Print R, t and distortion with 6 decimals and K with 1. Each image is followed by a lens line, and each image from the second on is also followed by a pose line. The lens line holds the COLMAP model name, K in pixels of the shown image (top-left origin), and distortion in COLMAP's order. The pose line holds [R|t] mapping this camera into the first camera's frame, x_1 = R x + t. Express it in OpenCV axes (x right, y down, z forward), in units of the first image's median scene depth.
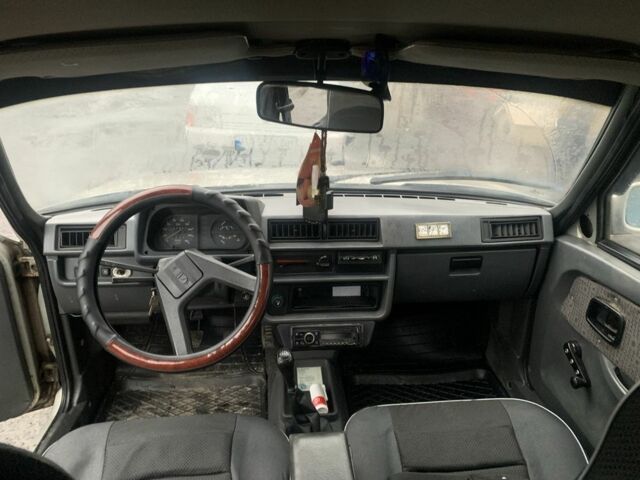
lens RADIAL K [[512.0, 0, 320.0], [0, 512.0, 240.0], [0, 0, 1]] dist [0.016842, -0.008058]
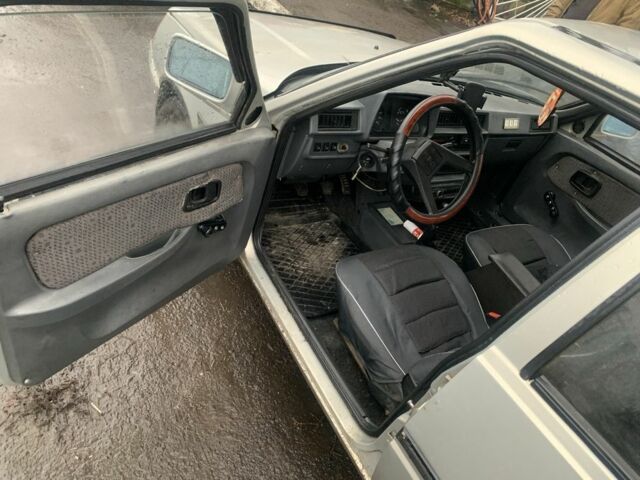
lens RADIAL K [[512.0, 0, 320.0], [0, 512.0, 240.0], [0, 0, 1]] dist [0.016842, -0.008058]
pose [[0.856339, -0.069651, 0.511696, -1.101629], [-0.120479, 0.936574, 0.329110, -0.131550], [-0.502164, -0.343478, 0.793633, -0.052515]]
